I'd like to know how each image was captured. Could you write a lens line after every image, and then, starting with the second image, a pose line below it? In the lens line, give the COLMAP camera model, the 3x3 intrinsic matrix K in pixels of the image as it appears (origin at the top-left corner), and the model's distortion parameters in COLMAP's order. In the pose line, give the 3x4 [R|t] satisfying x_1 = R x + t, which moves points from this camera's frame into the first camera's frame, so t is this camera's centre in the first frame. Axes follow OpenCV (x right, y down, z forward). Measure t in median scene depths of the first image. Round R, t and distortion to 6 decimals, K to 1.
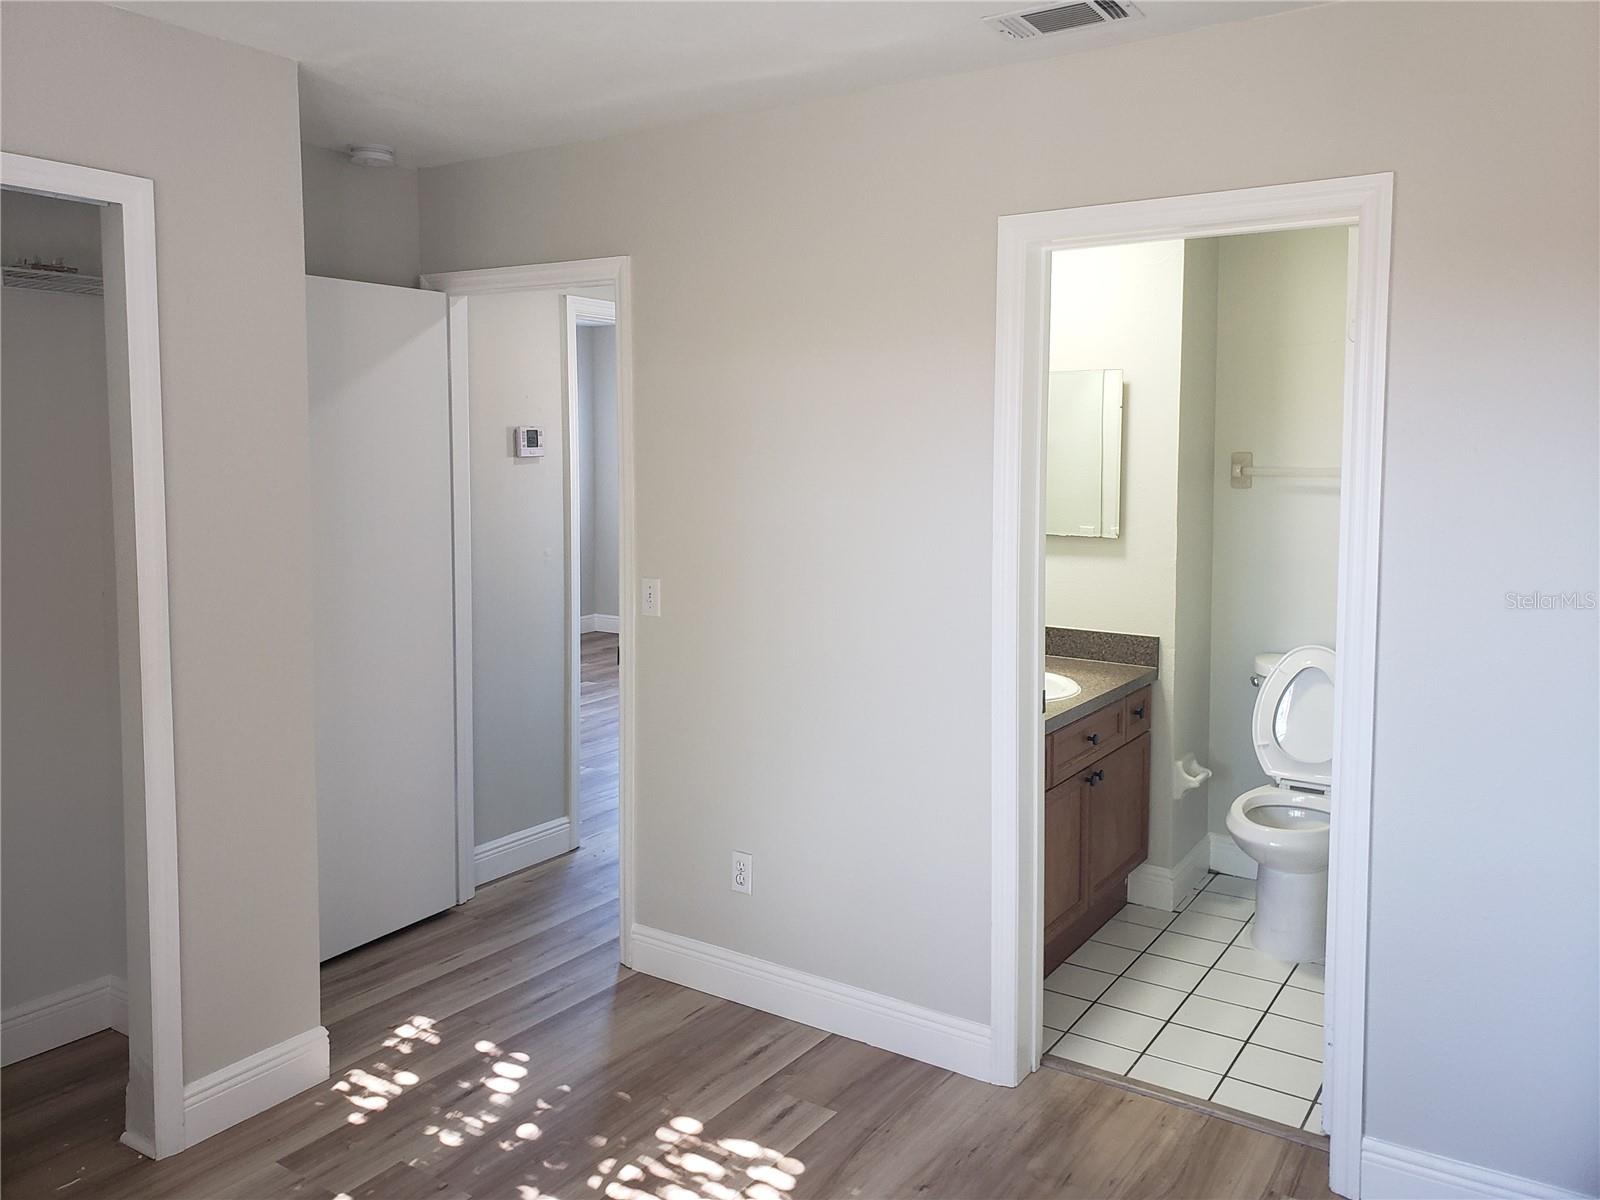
lens RADIAL K [[1244.7, 0, 812.3], [0, 1244.7, 530.8], [0, 0, 1]] dist [0.064680, -0.041613]
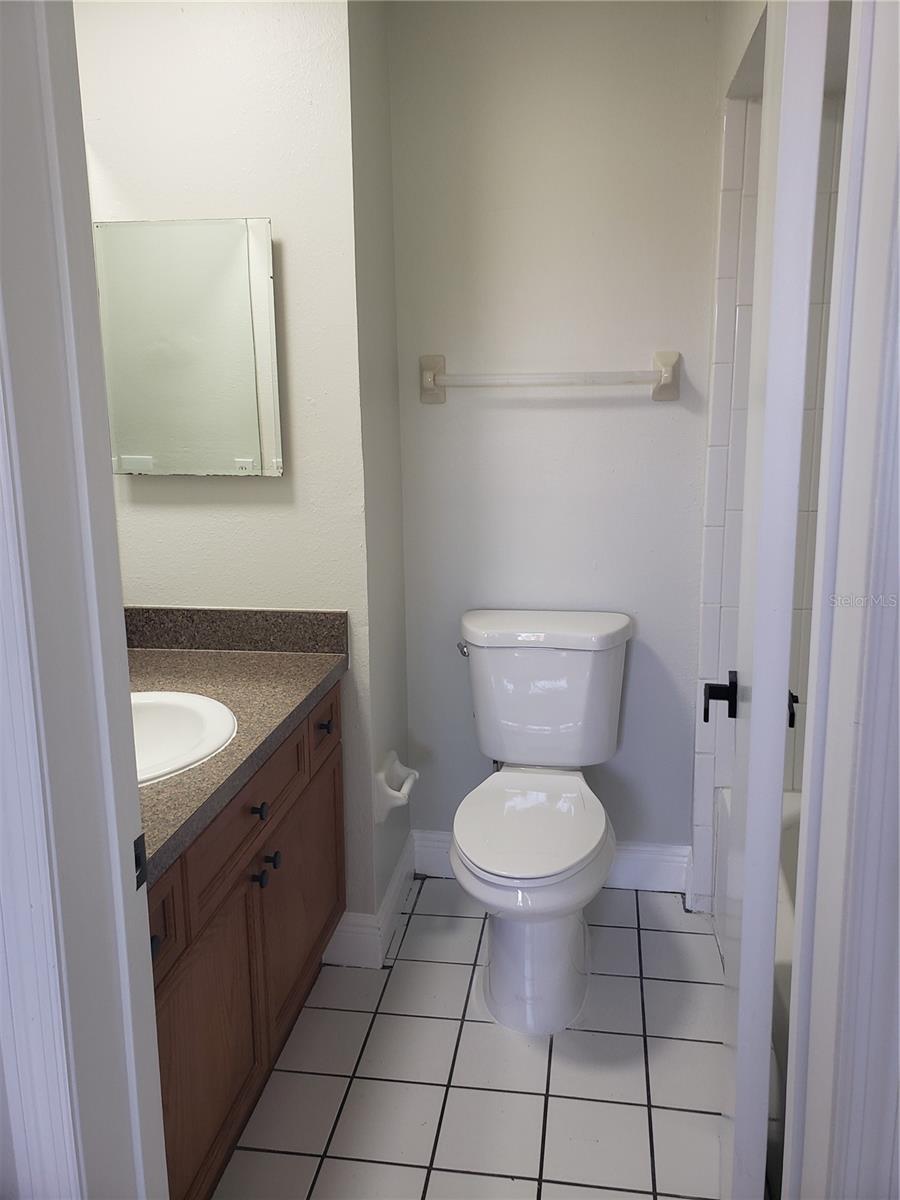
lens RADIAL K [[914.5, 0, 453.3], [0, 914.5, 559.3], [0, 0, 1]] dist [0.003458, -0.042176]
pose [[0.912209, -0.084075, 0.401007, 0.125725], [0.040040, 0.992328, 0.116969, -0.003509], [-0.407764, -0.090644, 0.908577, 0.502945]]
